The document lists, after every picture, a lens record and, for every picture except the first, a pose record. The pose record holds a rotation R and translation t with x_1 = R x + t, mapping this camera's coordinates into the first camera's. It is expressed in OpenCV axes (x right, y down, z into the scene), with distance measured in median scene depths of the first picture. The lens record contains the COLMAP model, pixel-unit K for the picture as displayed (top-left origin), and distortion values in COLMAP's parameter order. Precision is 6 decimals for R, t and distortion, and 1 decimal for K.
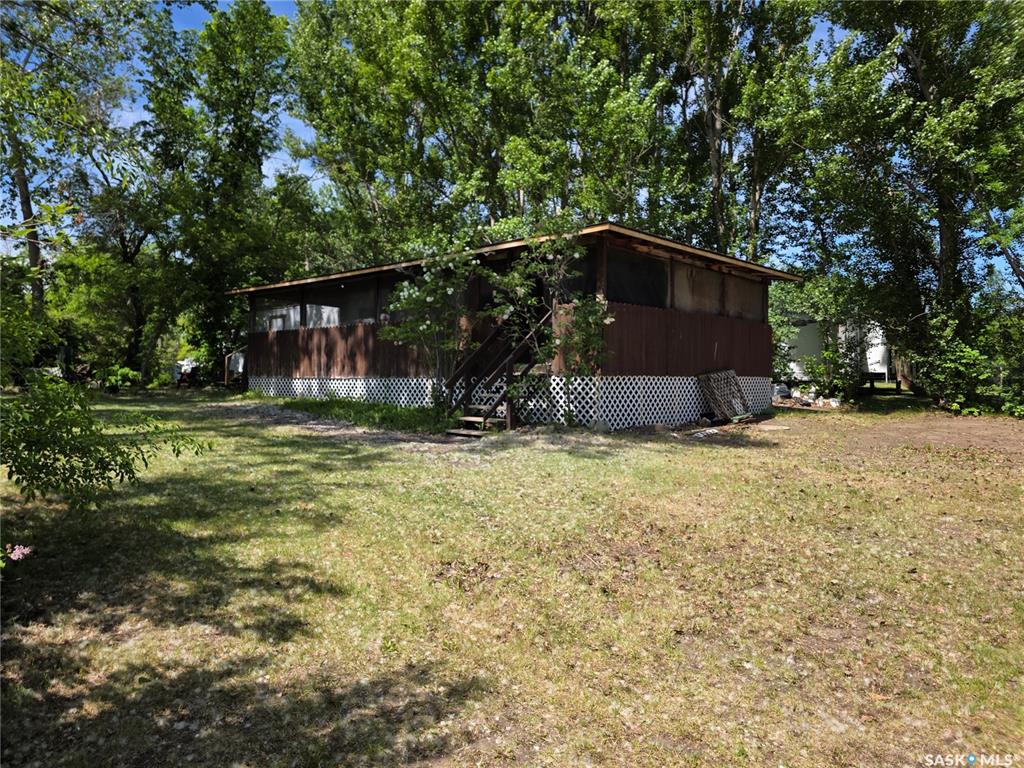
lens RADIAL K [[707.2, 0, 512.0], [0, 707.2, 384.0], [0, 0, 1]] dist [-0.003687, -0.002636]
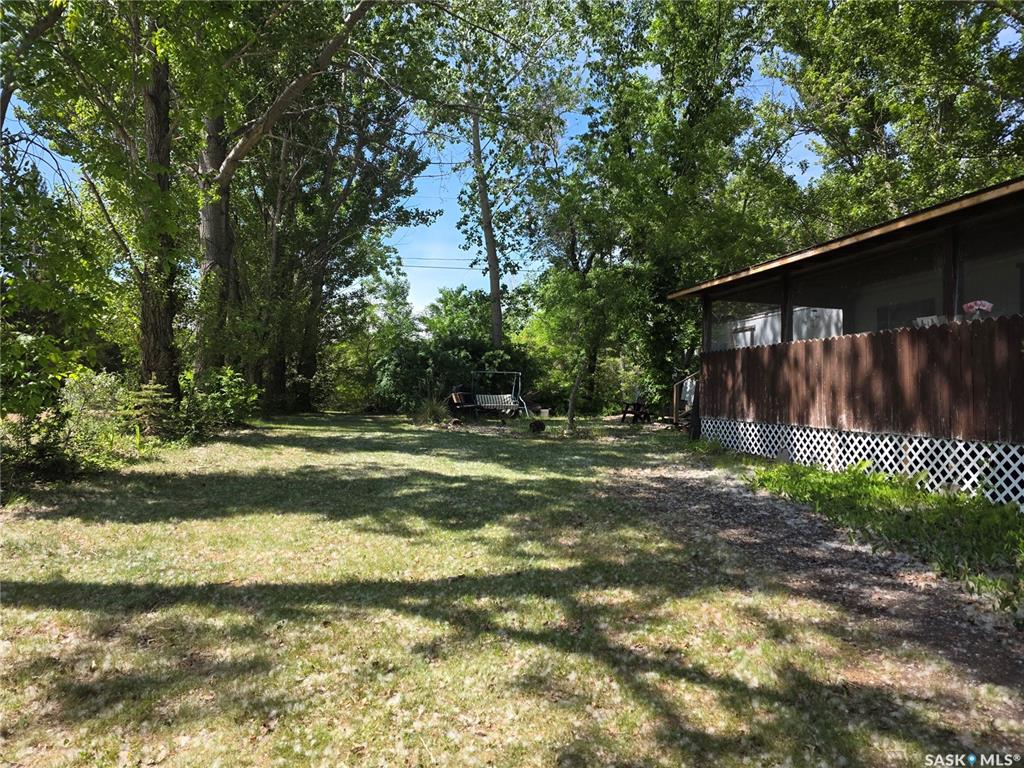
lens RADIAL K [[691.8, 0, 499.3], [0, 691.8, 364.5], [0, 0, 1]] dist [0.075902, -0.063015]
pose [[0.791283, -0.012365, -0.611325, -0.109583], [-0.020510, 0.998696, -0.046748, -0.023509], [0.611106, 0.049530, 0.789997, 0.325843]]
